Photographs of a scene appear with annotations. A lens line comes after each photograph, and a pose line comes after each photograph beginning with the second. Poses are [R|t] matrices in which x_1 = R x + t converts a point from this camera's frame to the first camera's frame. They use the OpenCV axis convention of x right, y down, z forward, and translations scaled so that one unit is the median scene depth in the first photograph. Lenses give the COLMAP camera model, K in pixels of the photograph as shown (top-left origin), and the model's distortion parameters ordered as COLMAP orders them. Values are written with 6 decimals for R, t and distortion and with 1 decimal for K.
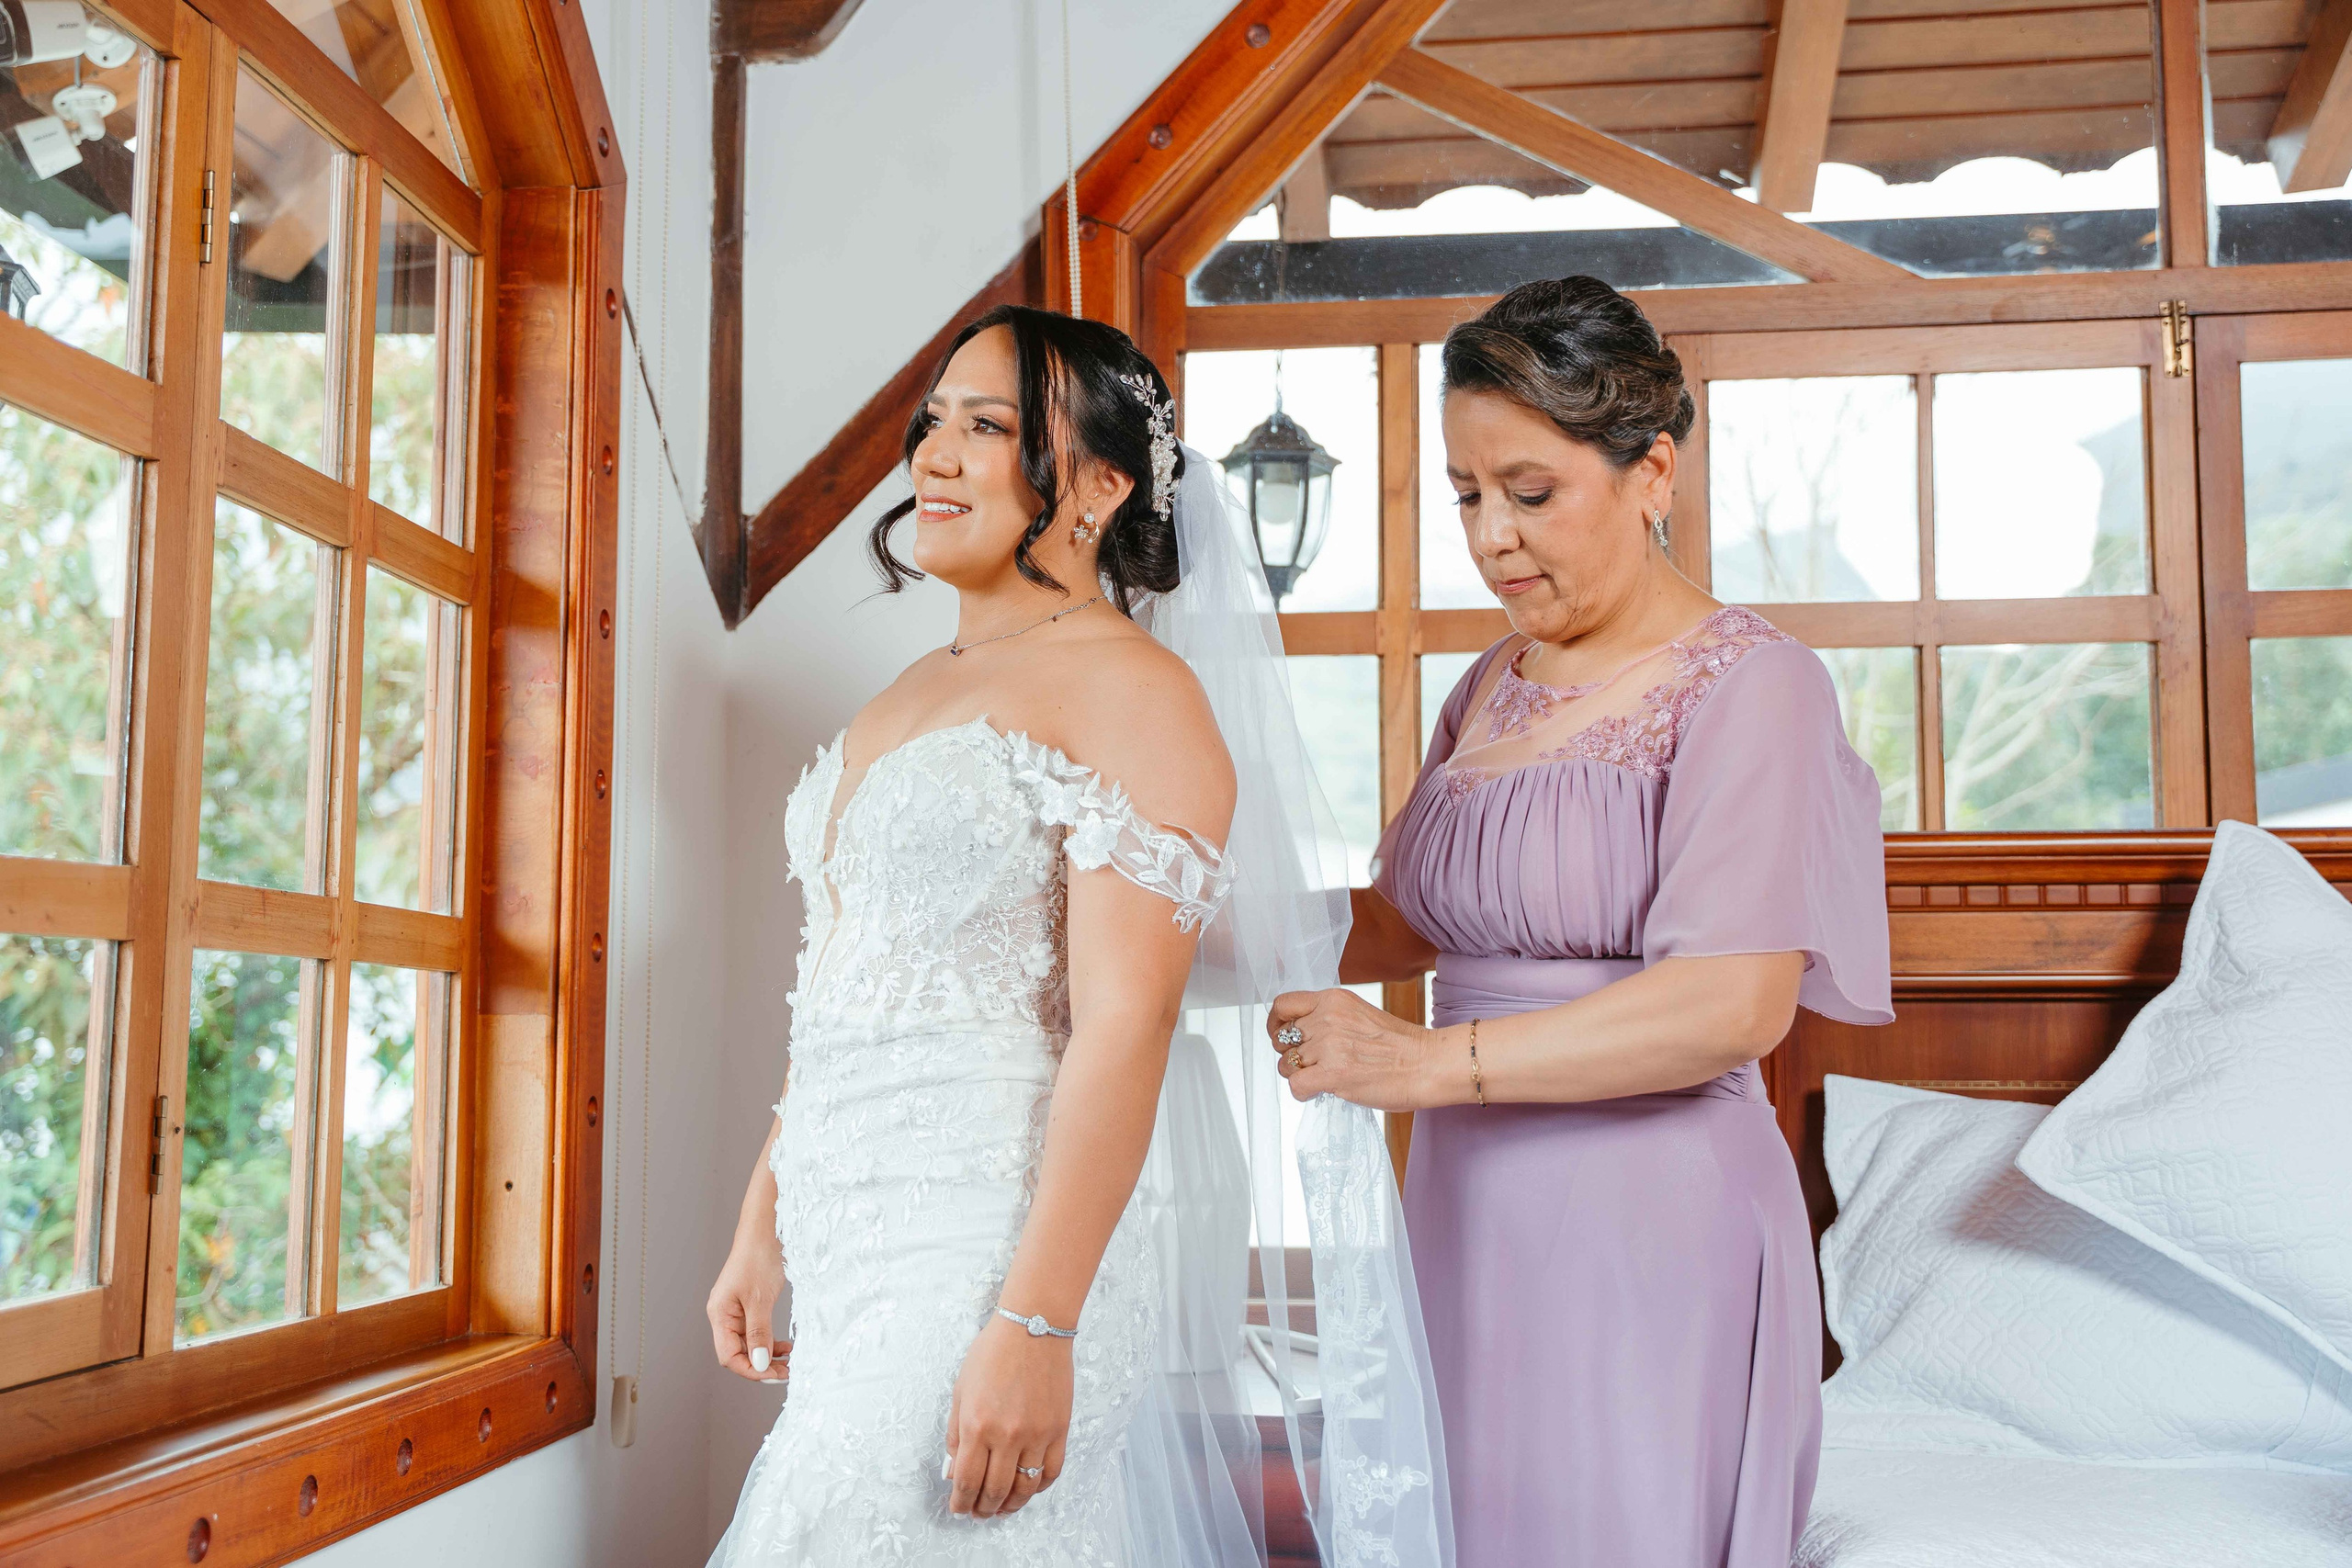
lens RADIAL K [[2456.4, 0, 1146.4], [0, 2456.4, 796.4], [0, 0, 1]] dist [0.009797, -0.013373]
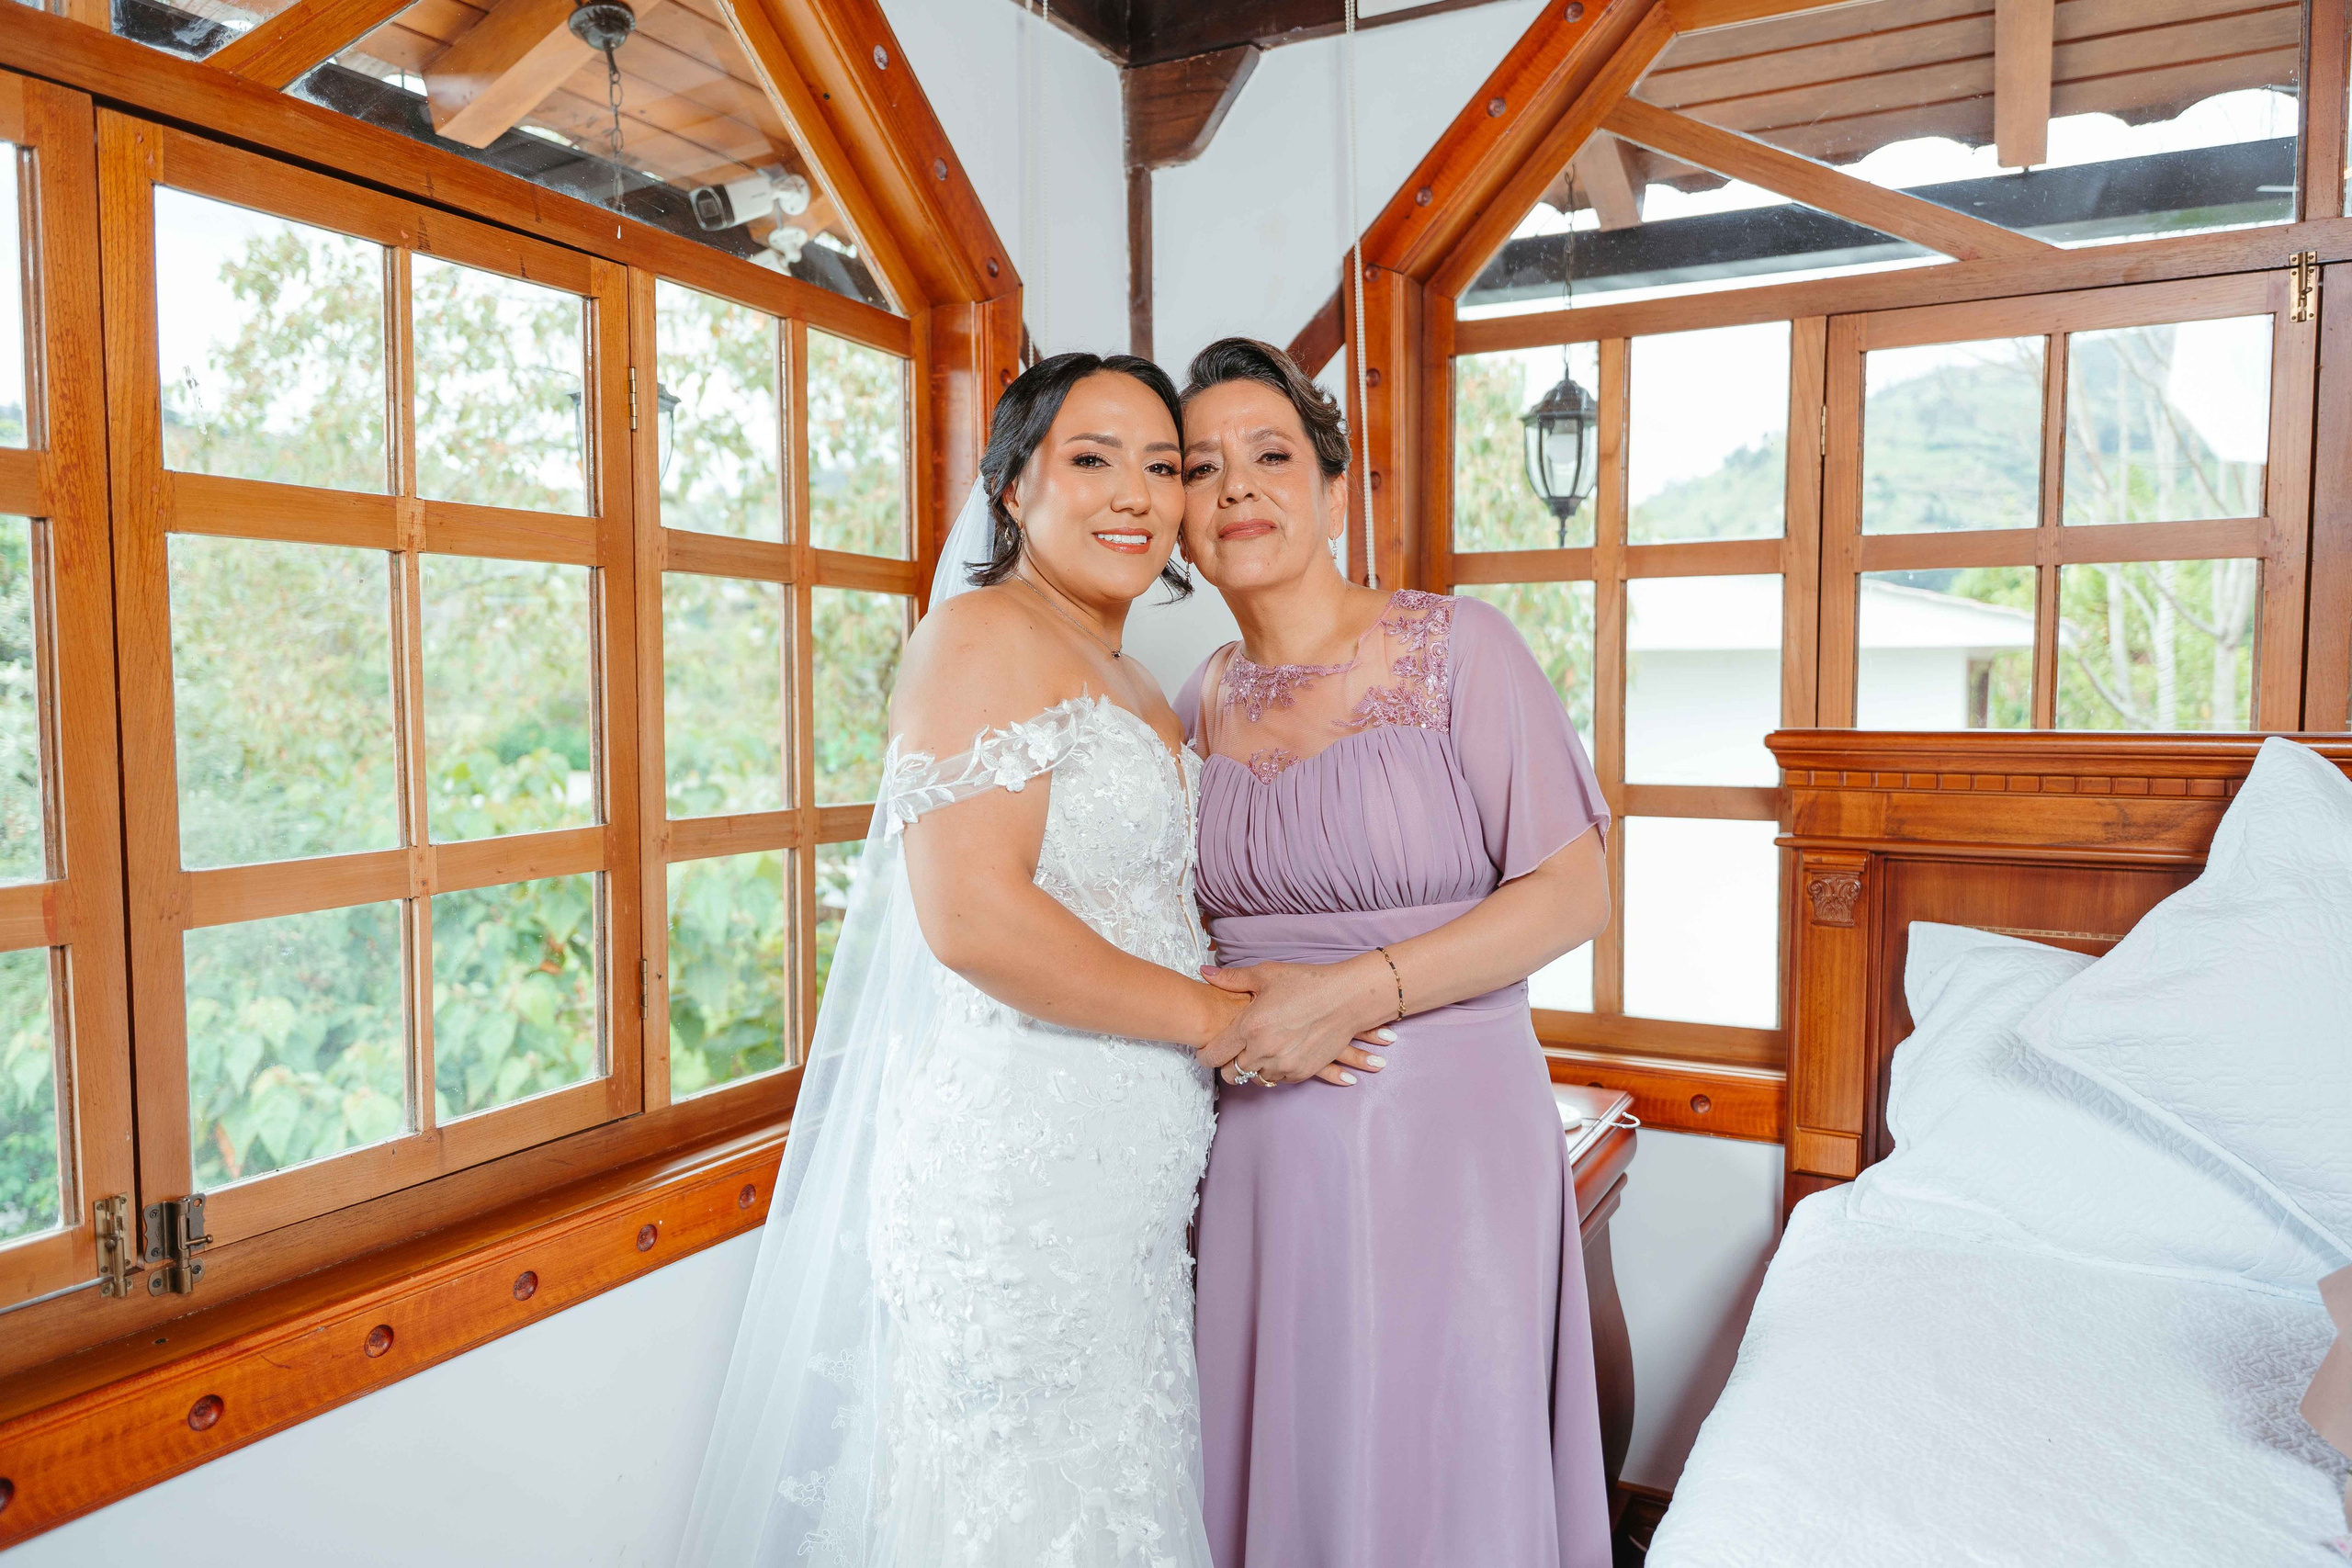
lens RADIAL K [[1556.8, 0, 1176.5], [0, 1556.8, 793.3], [0, 0, 1]] dist [0.001350, -0.012092]
pose [[0.935376, 0.019217, -0.353133, 0.190534], [0.038428, 0.987087, 0.155505, -0.086968], [0.351561, -0.159026, 0.922559, 0.121847]]
